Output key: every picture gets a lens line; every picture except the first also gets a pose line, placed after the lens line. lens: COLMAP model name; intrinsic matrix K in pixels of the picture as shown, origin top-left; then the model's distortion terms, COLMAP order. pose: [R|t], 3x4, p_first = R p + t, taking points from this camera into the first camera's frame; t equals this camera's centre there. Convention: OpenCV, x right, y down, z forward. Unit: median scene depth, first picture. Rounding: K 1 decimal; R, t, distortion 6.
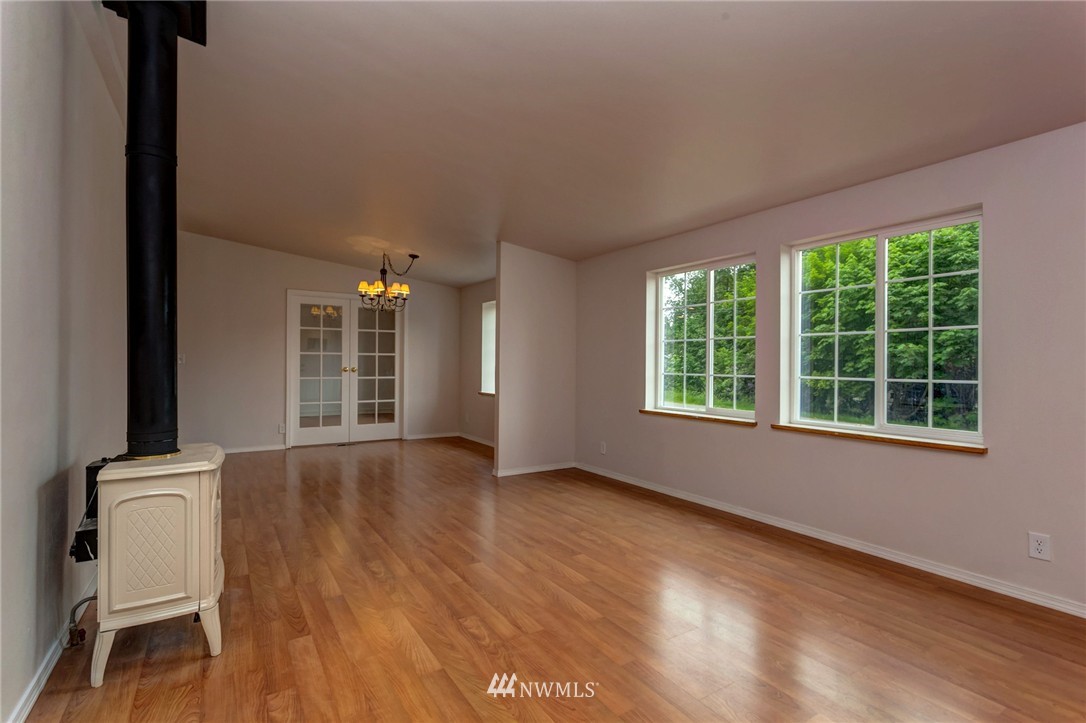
lens RADIAL K [[514.8, 0, 543.0], [0, 514.8, 361.5], [0, 0, 1]] dist [-0.001168, 0.000893]
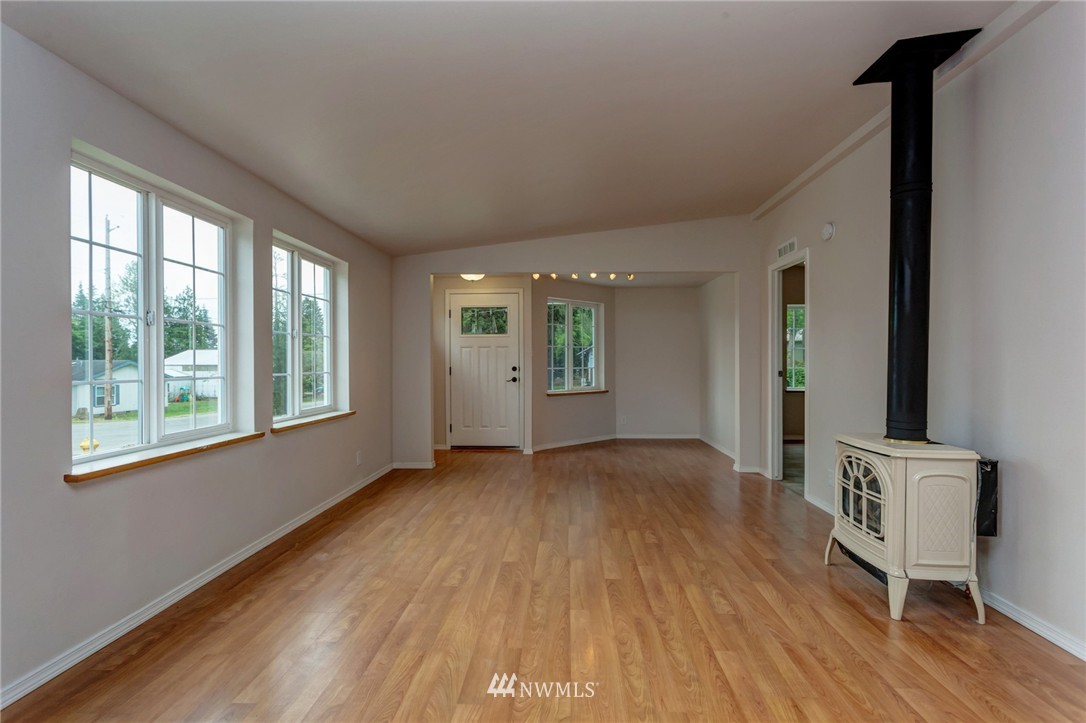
lens RADIAL K [[514.8, 0, 543.0], [0, 514.8, 361.5], [0, 0, 1]] dist [-0.001168, 0.000893]
pose [[-0.818989, -0.005340, 0.573784, -0.503441], [-0.008239, 0.999963, -0.002453, 0.004911], [-0.573750, -0.006736, -0.819003, 1.656110]]
